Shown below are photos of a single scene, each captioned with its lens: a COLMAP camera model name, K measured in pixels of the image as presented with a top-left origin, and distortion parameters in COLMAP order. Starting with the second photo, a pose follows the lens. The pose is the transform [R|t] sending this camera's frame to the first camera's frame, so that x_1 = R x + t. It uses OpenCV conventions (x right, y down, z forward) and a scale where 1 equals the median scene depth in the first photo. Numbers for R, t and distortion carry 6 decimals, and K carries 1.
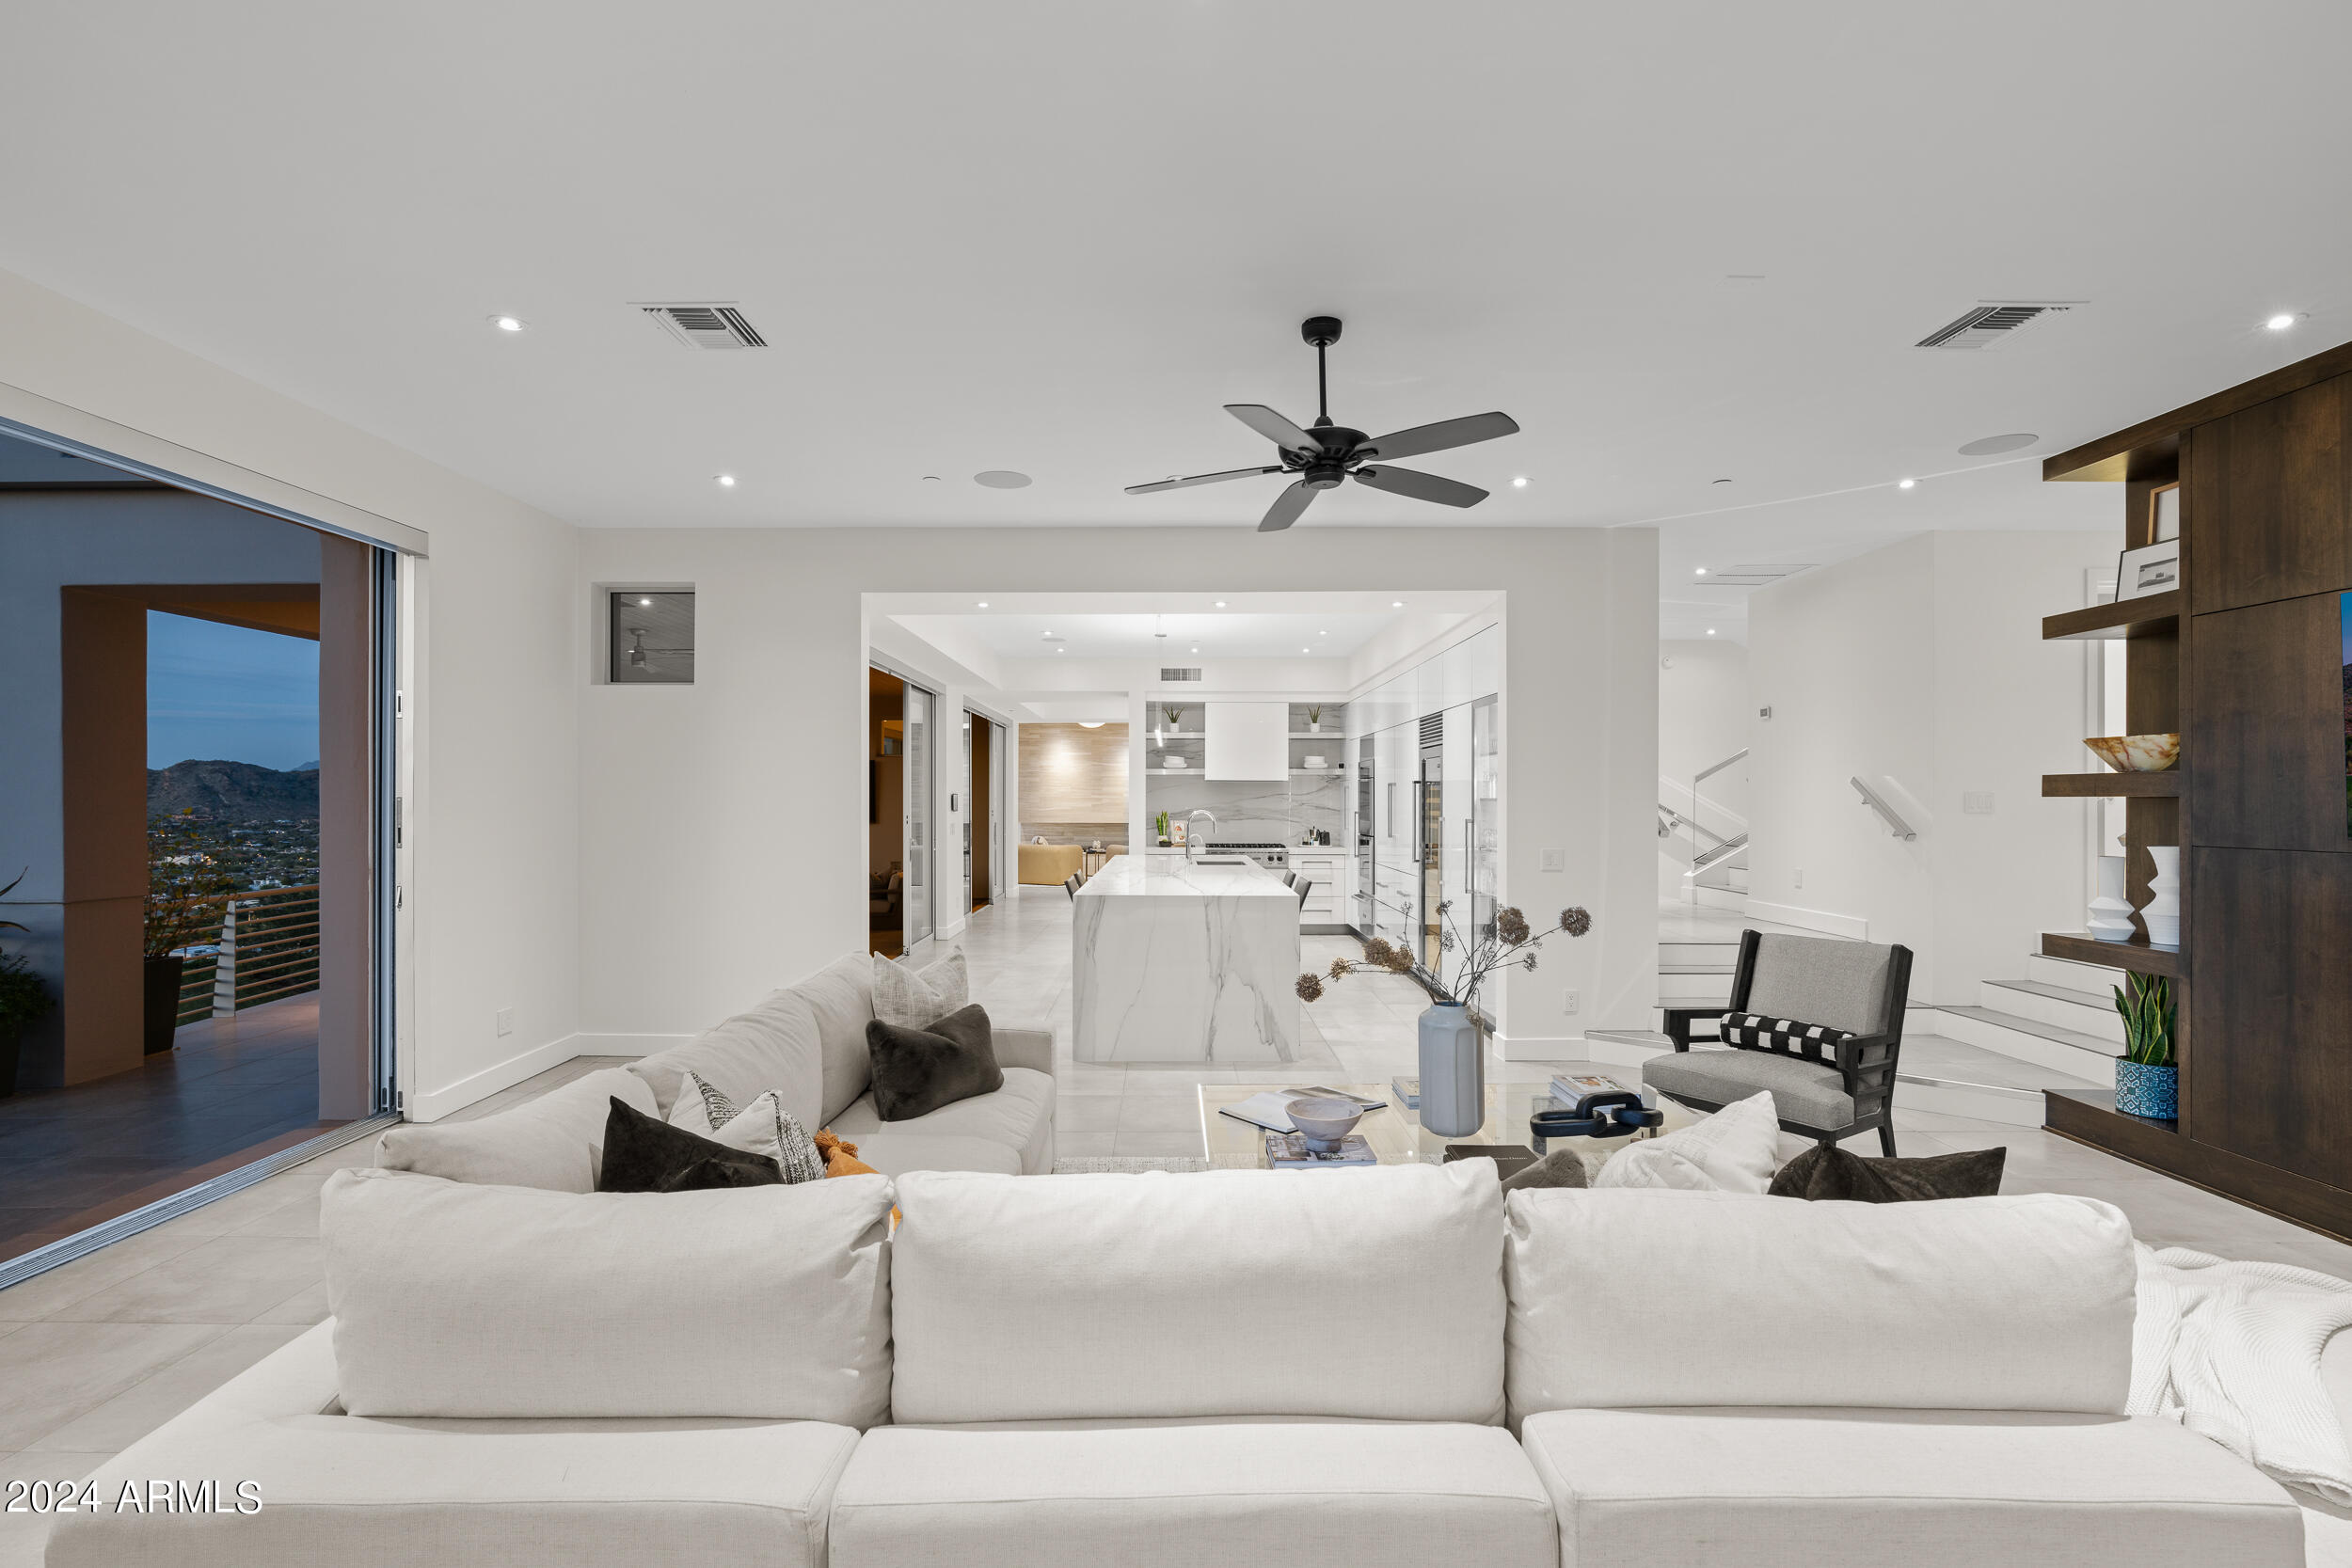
lens RADIAL K [[1077.6, 0, 1156.4], [0, 1077.6, 809.4], [0, 0, 1]] dist [-0.008745, 0.000207]
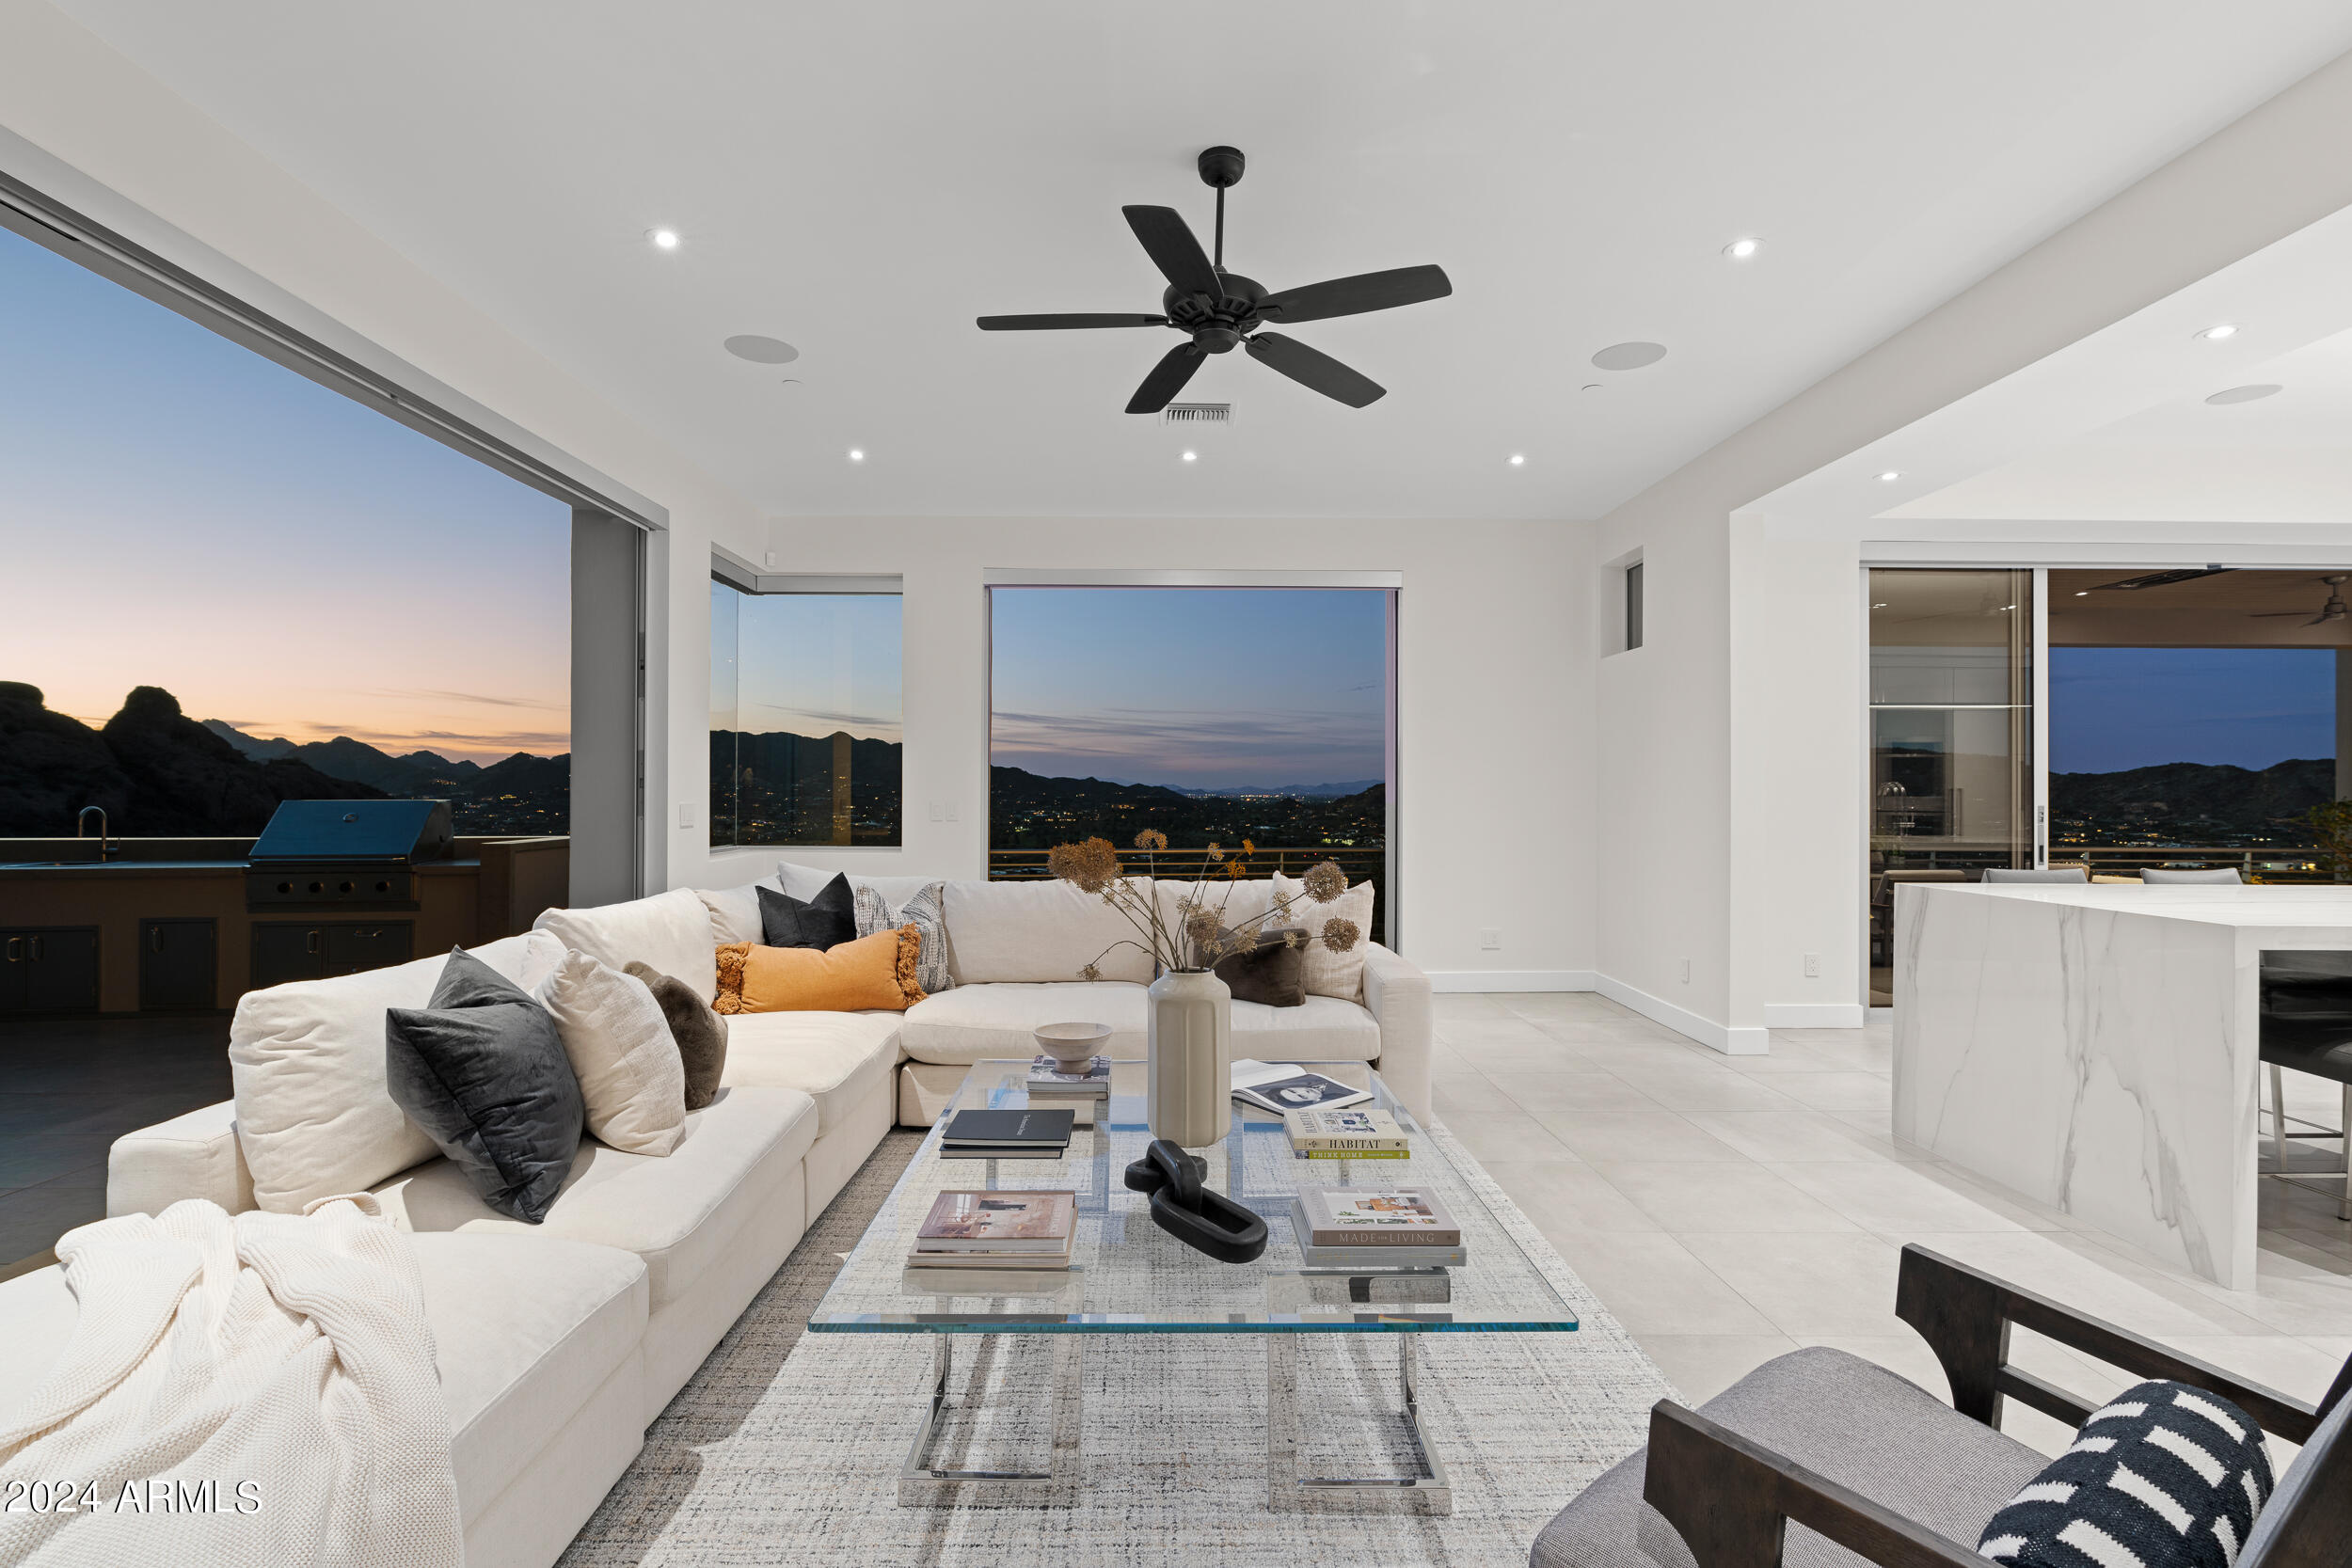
lens RADIAL K [[1077.6, 0, 1171.8], [0, 1077.6, 787.9], [0, 0, 1]] dist [-0.008745, 0.000207]
pose [[0.026992, -0.005174, -0.999622, 0.299168], [-0.016800, 0.999843, -0.005629, 0.016758], [0.999494, 0.016945, 0.026901, 0.279878]]
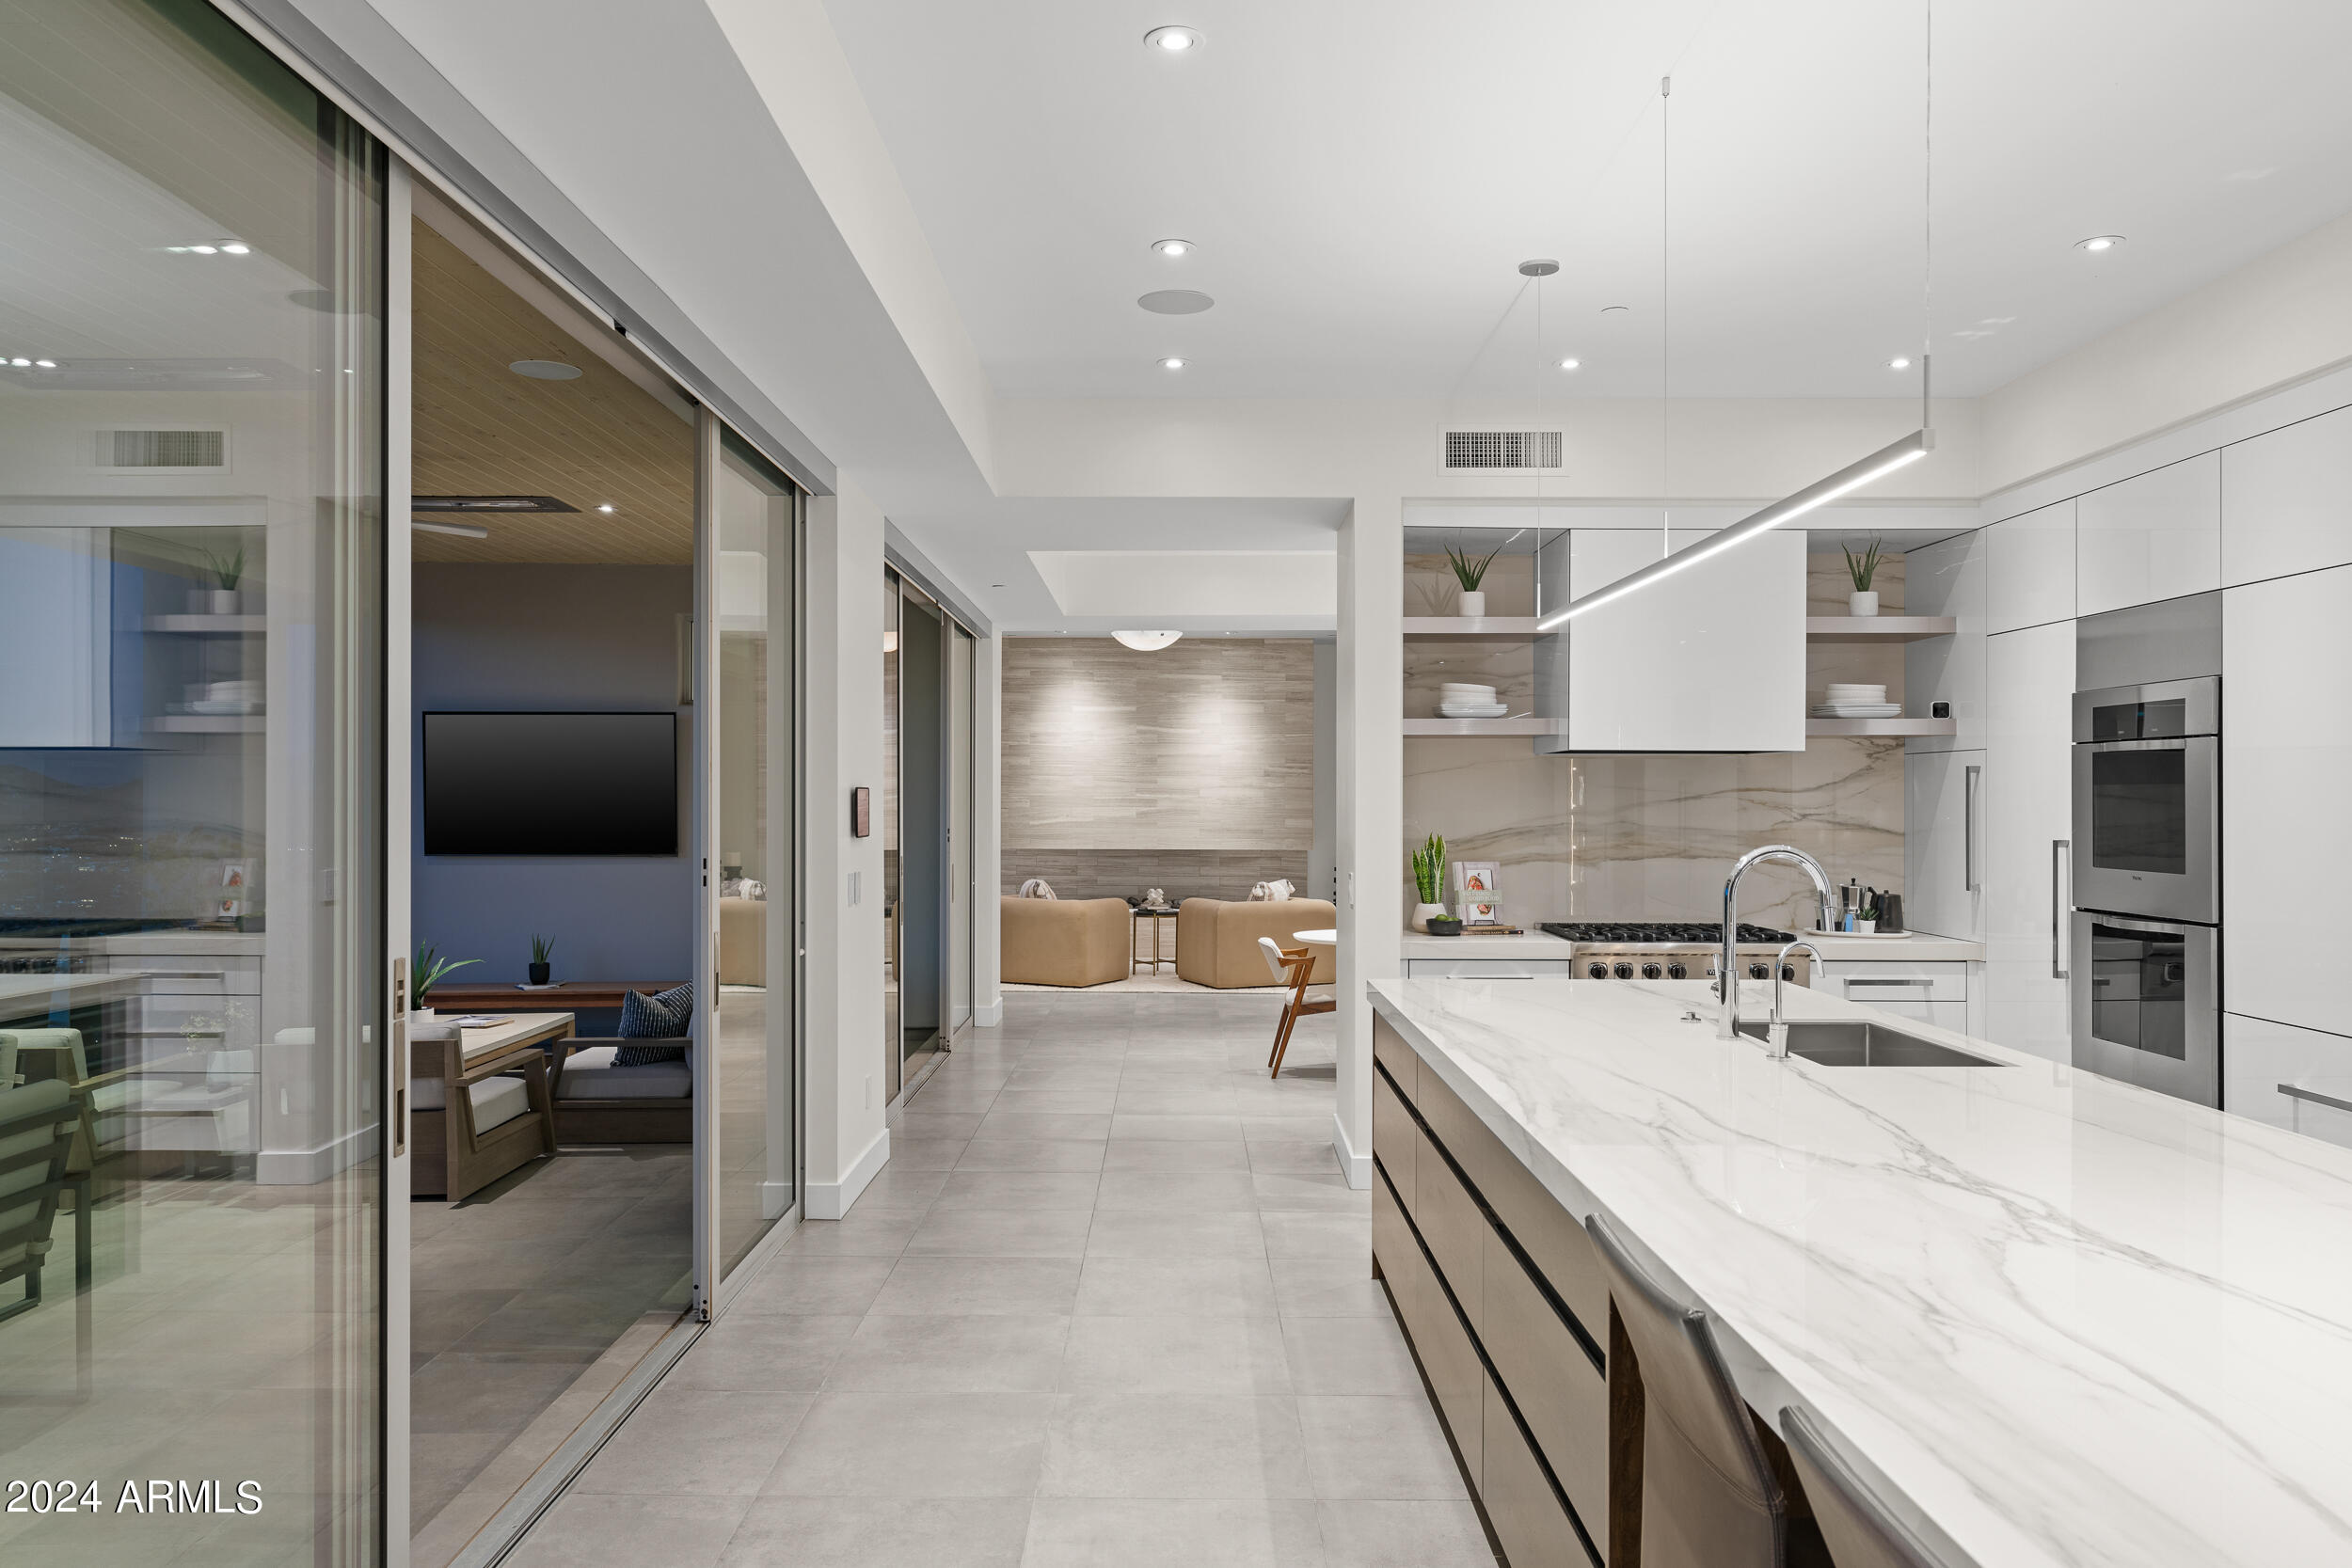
lens RADIAL K [[1598.4, 0, 1151.4], [0, 1598.4, 790.3], [0, 0, 1]] dist [-0.003689, -0.000286]
pose [[0.999998, -0.000871, -0.001921, -0.091442], [0.000842, 0.999887, -0.014992, -0.006024], [0.001934, 0.014990, 0.999886, 0.478187]]
